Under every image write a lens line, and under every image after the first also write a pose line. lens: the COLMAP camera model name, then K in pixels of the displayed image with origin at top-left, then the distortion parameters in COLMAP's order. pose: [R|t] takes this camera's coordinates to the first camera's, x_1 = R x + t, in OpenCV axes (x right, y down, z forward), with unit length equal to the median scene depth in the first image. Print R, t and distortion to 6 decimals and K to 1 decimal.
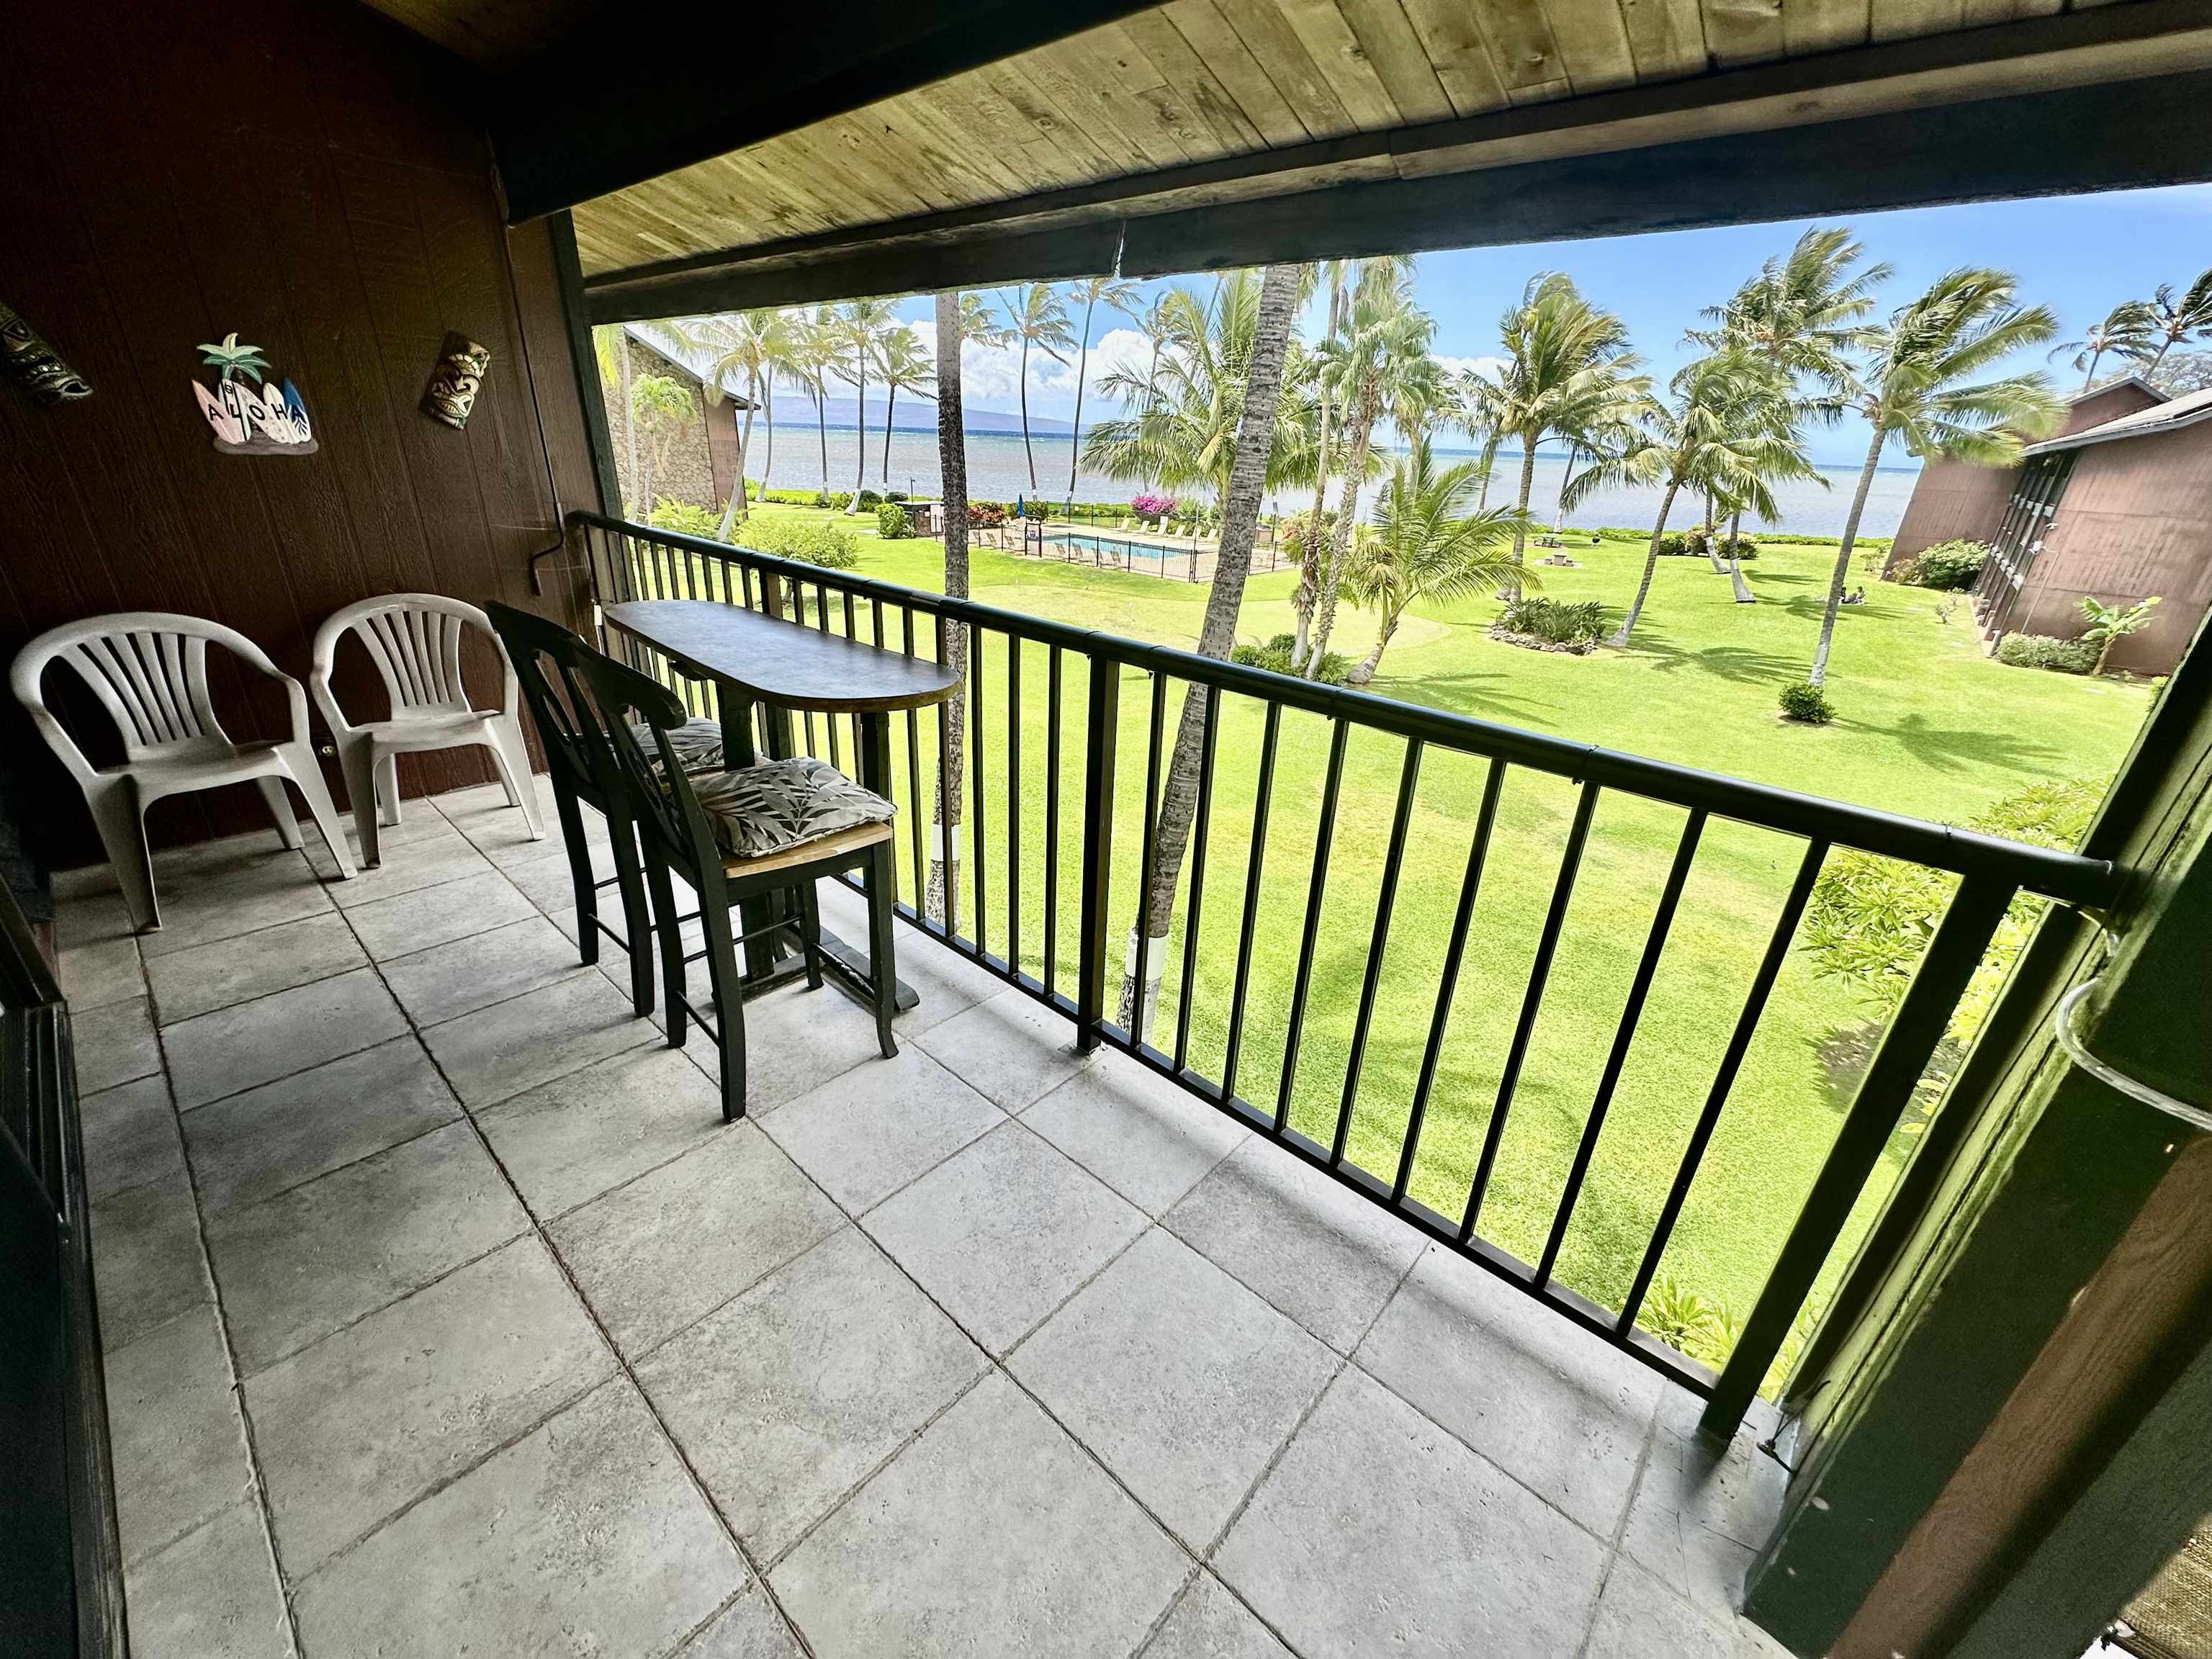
lens RADIAL K [[886.5, 0, 1105.6], [0, 886.5, 830.5], [0, 0, 1]] dist [-0.004525, 0.000948]
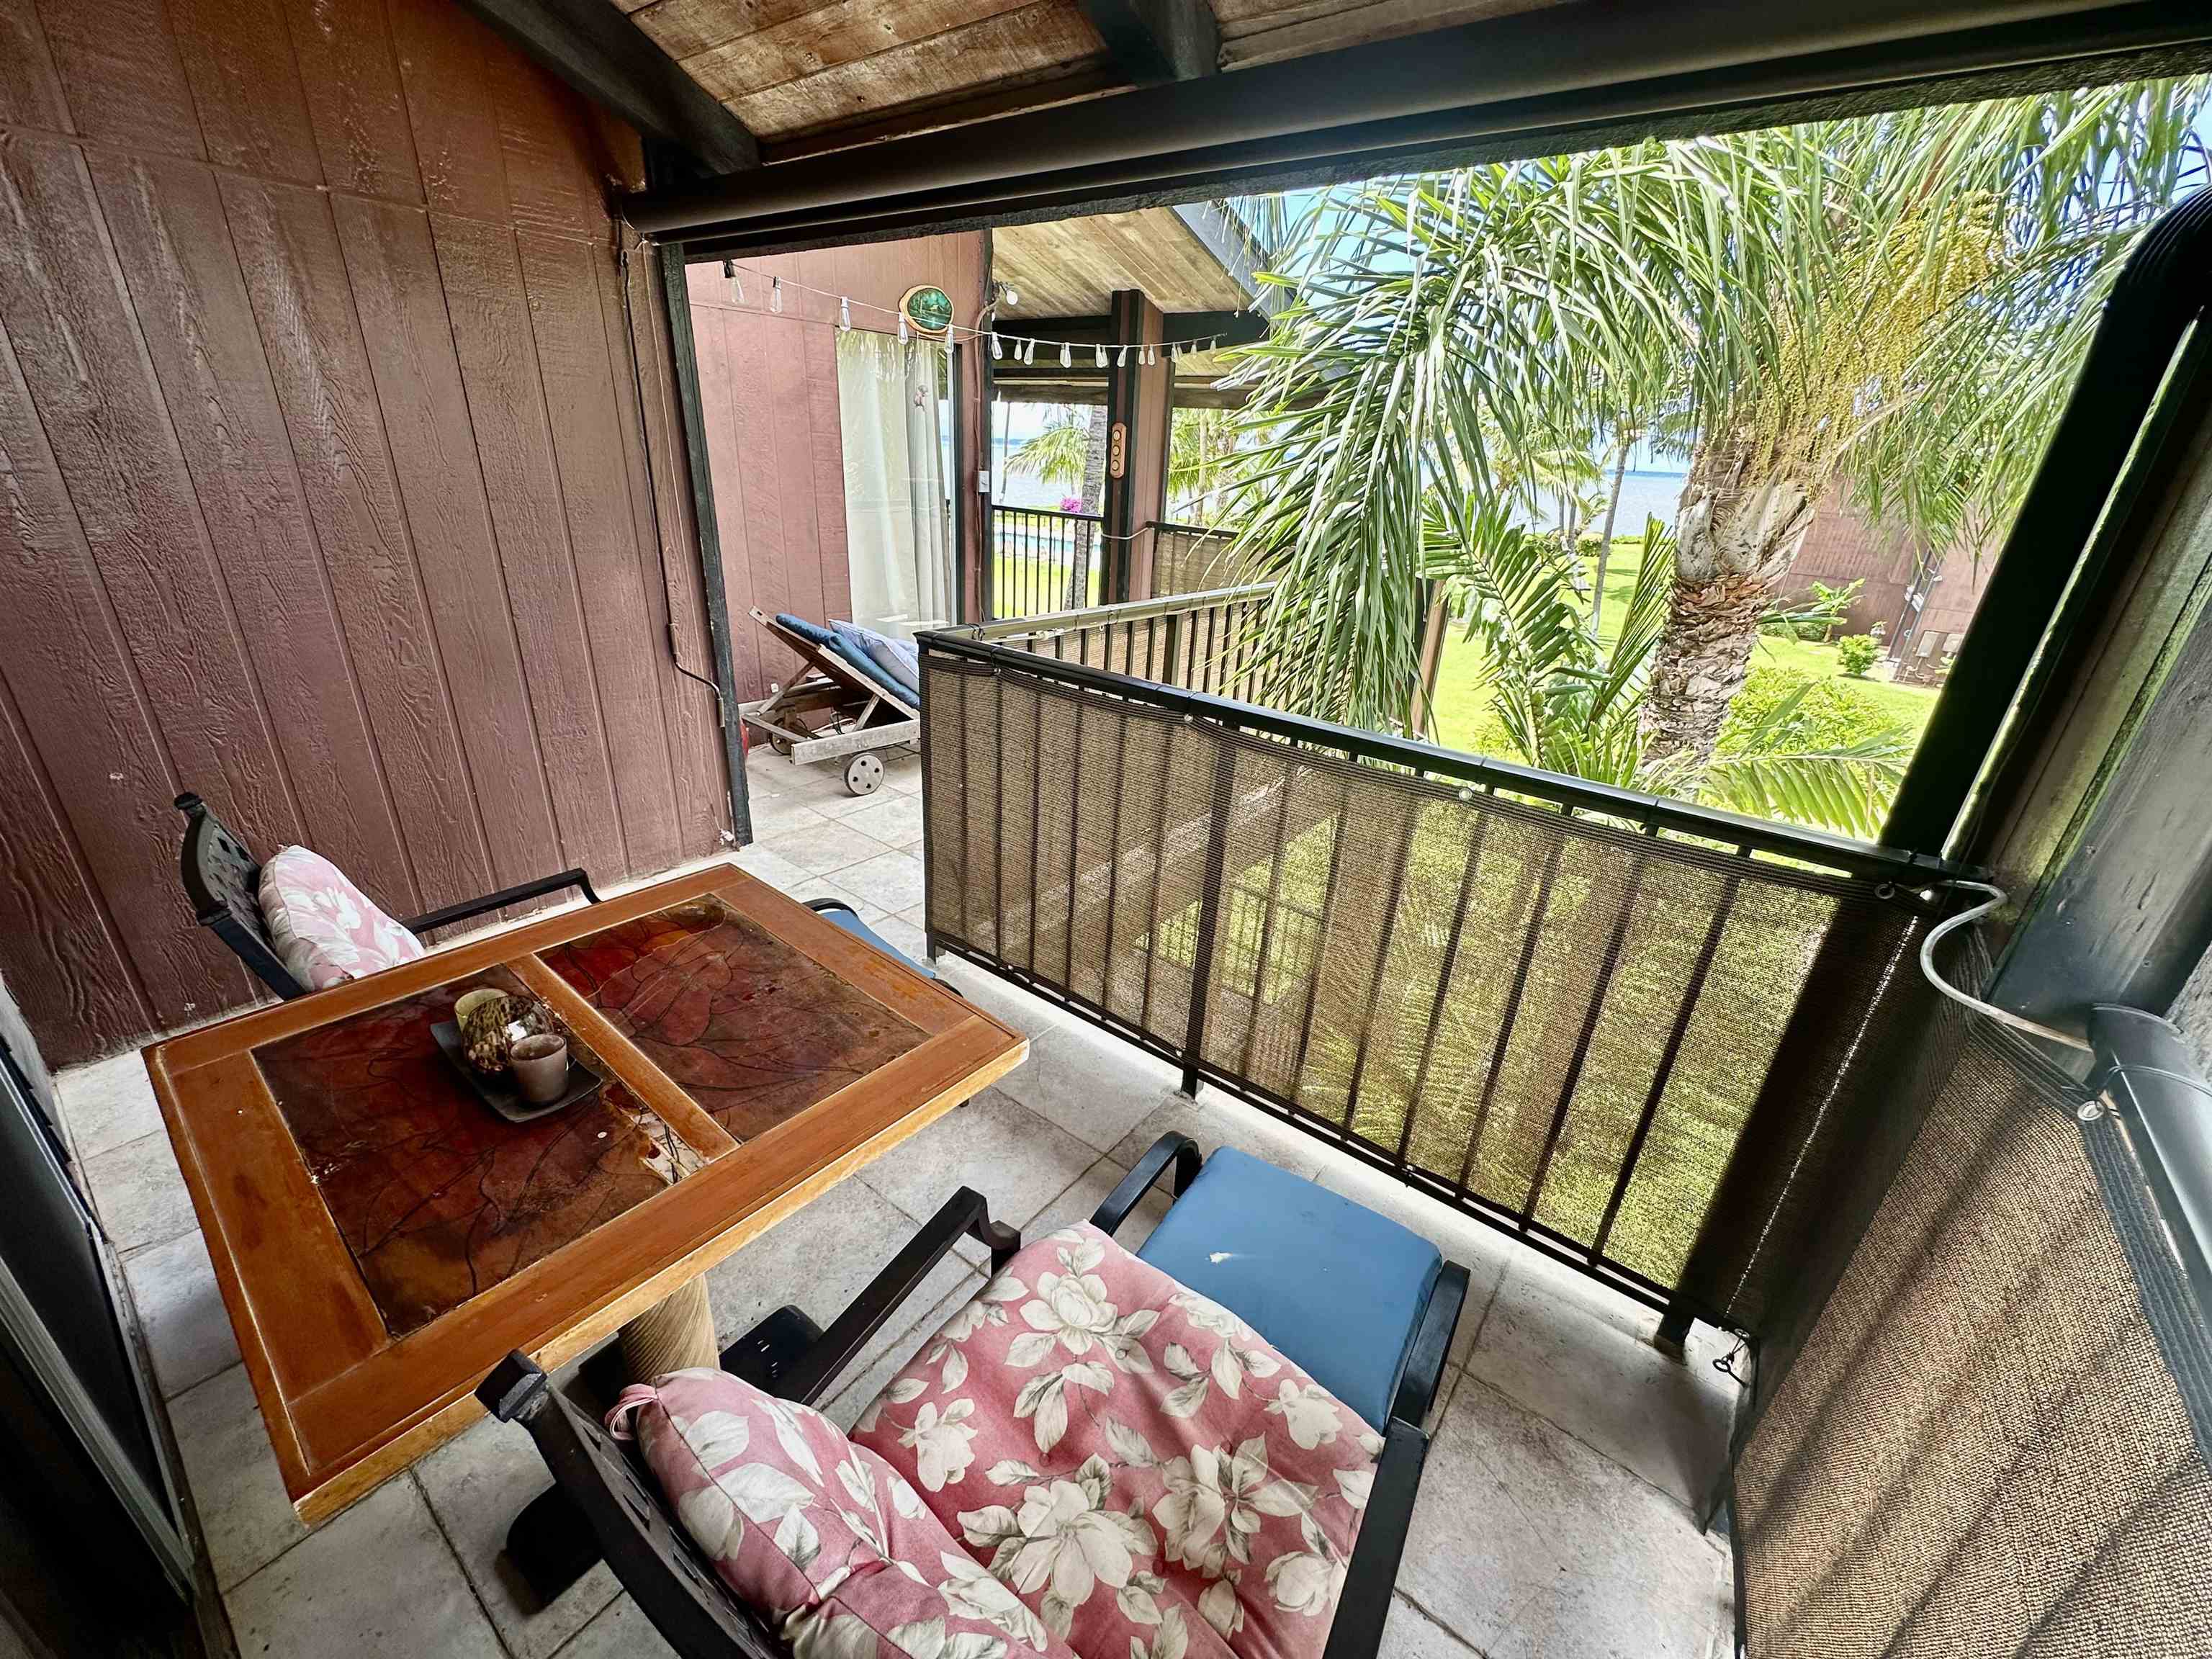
lens RADIAL K [[886.5, 0, 1098.2], [0, 886.5, 833.5], [0, 0, 1]] dist [-0.004525, 0.000948]
pose [[0.998045, -0.018179, 0.059790, 0.102423], [0.018383, 0.999827, -0.002875, 0.696893], [-0.059728, 0.003968, 0.998207, -1.643139]]
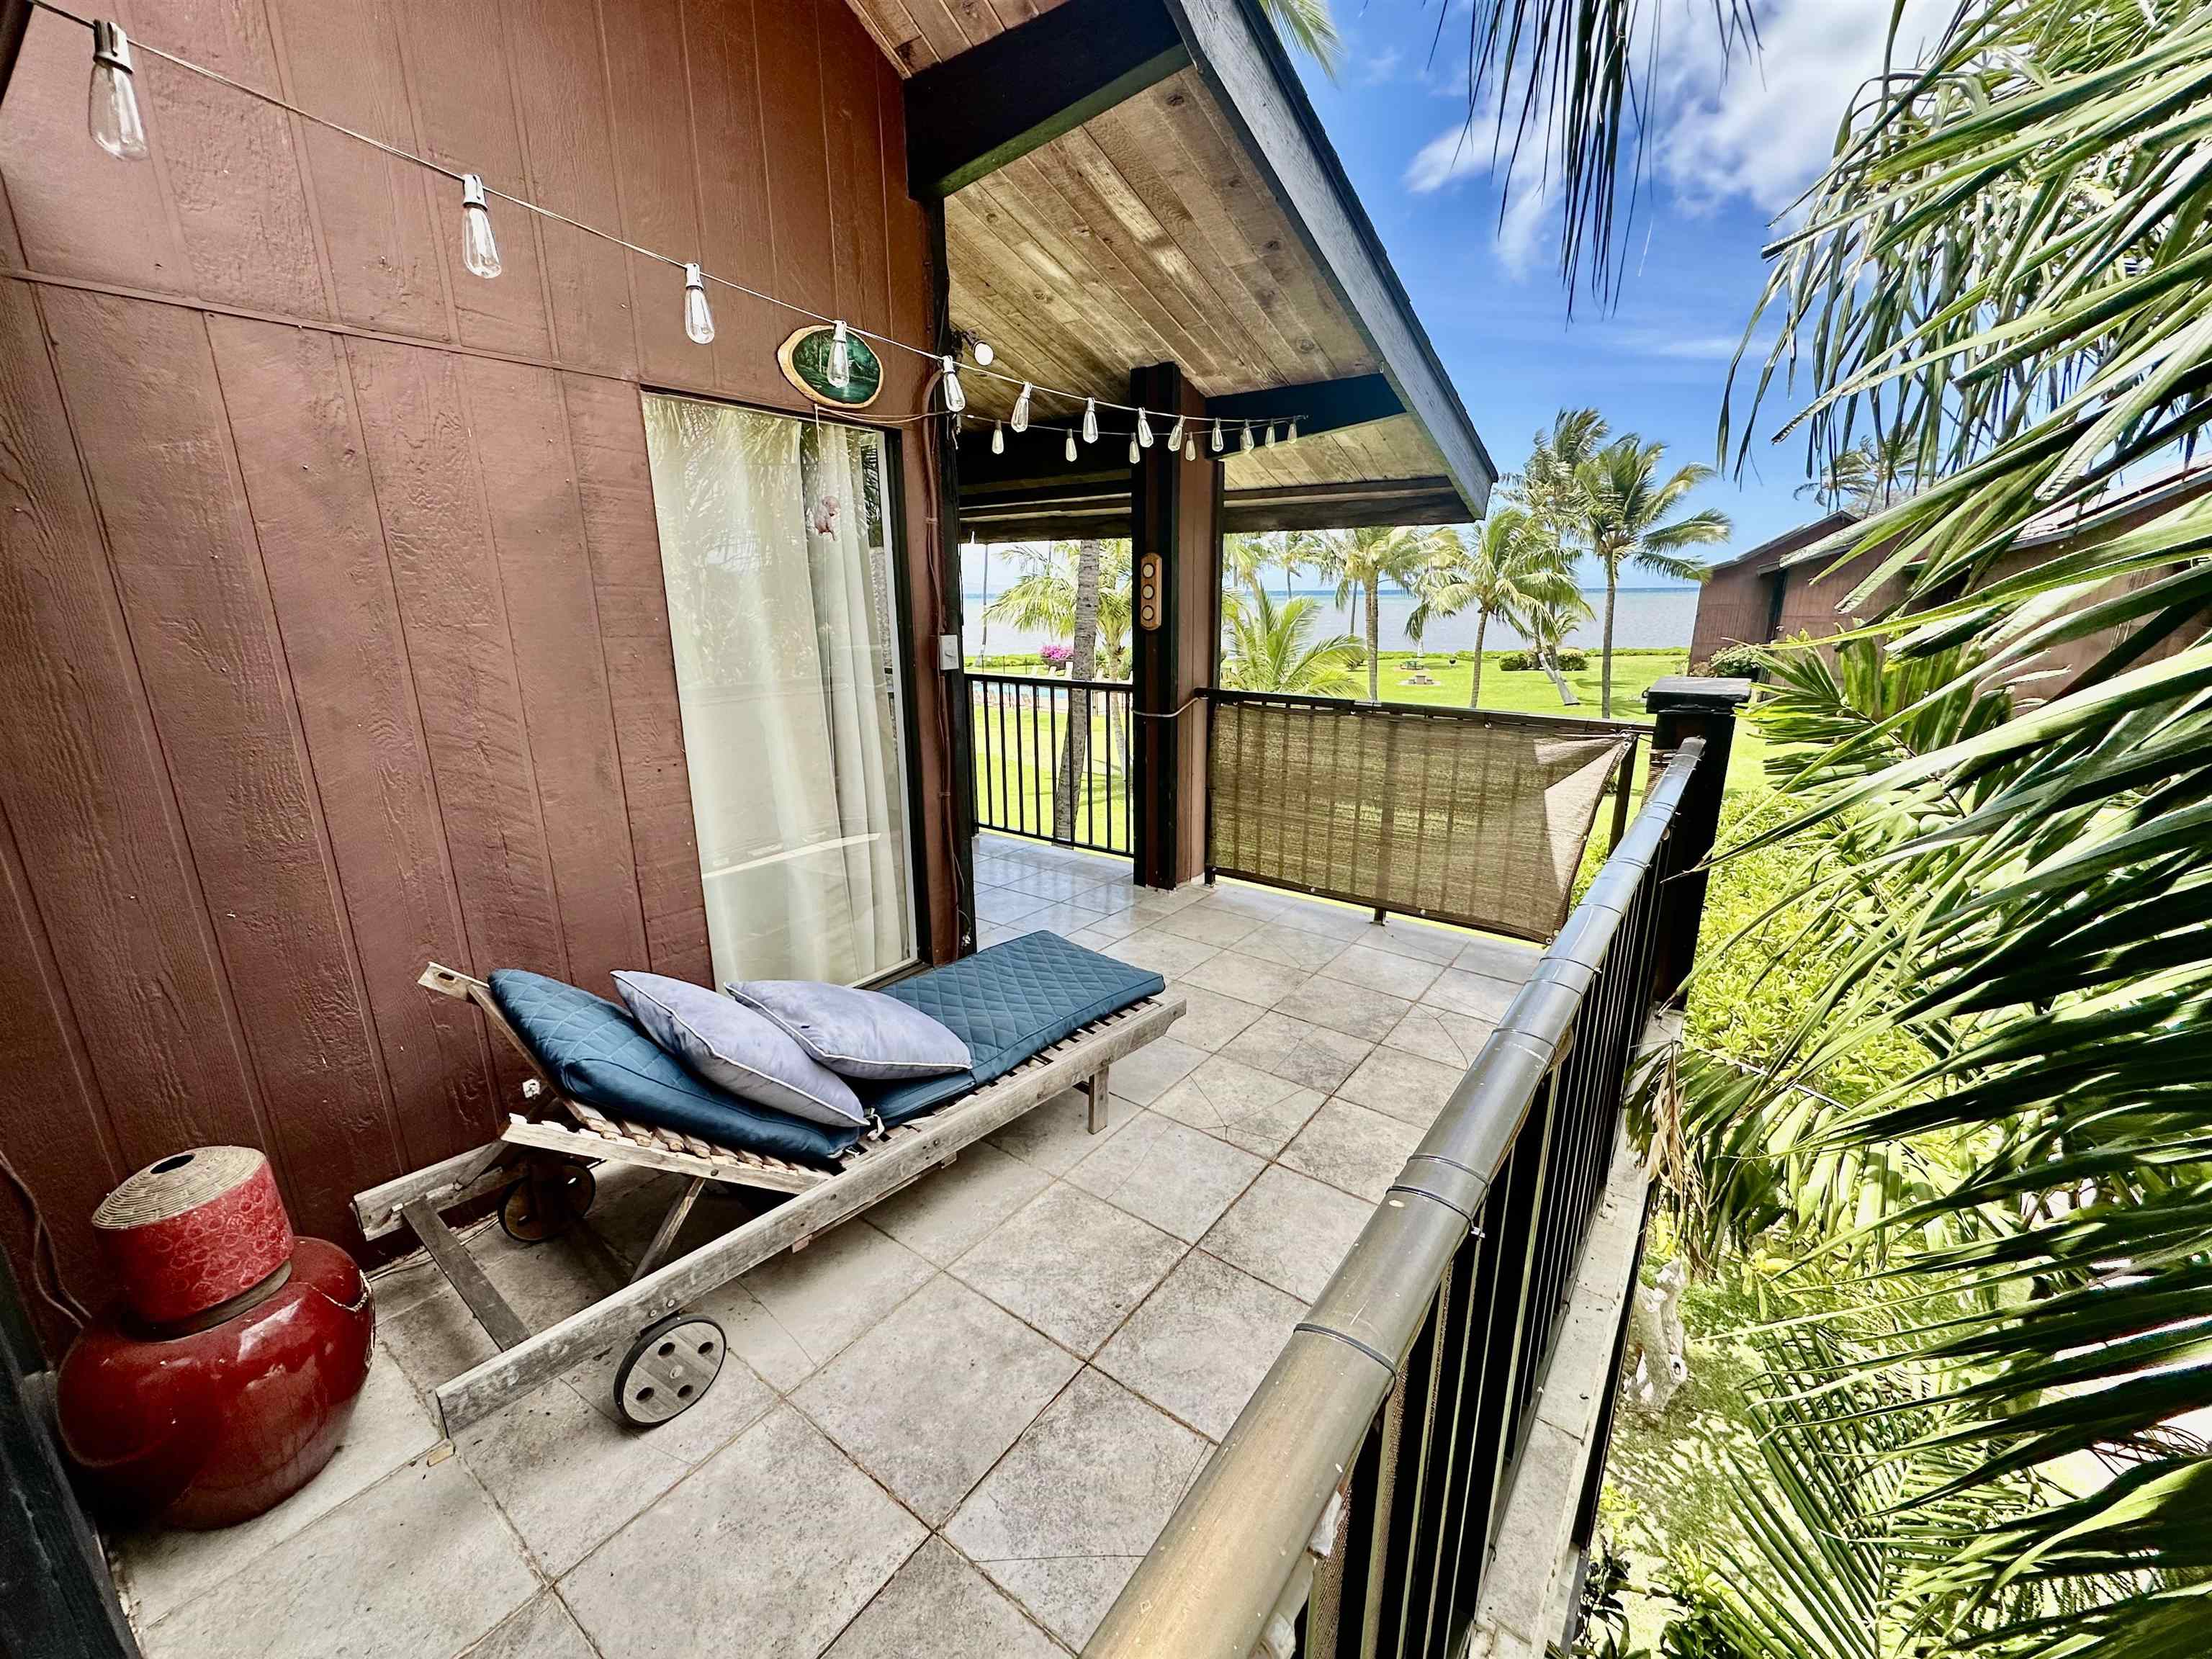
lens RADIAL K [[886.5, 0, 1103.6], [0, 886.5, 833.3], [0, 0, 1]] dist [-0.004525, 0.000948]
pose [[0.994253, -0.070067, 0.080936, 0.079192], [0.081616, 0.985378, -0.149560, 0.414426], [-0.069273, 0.155306, 0.985435, -0.986862]]
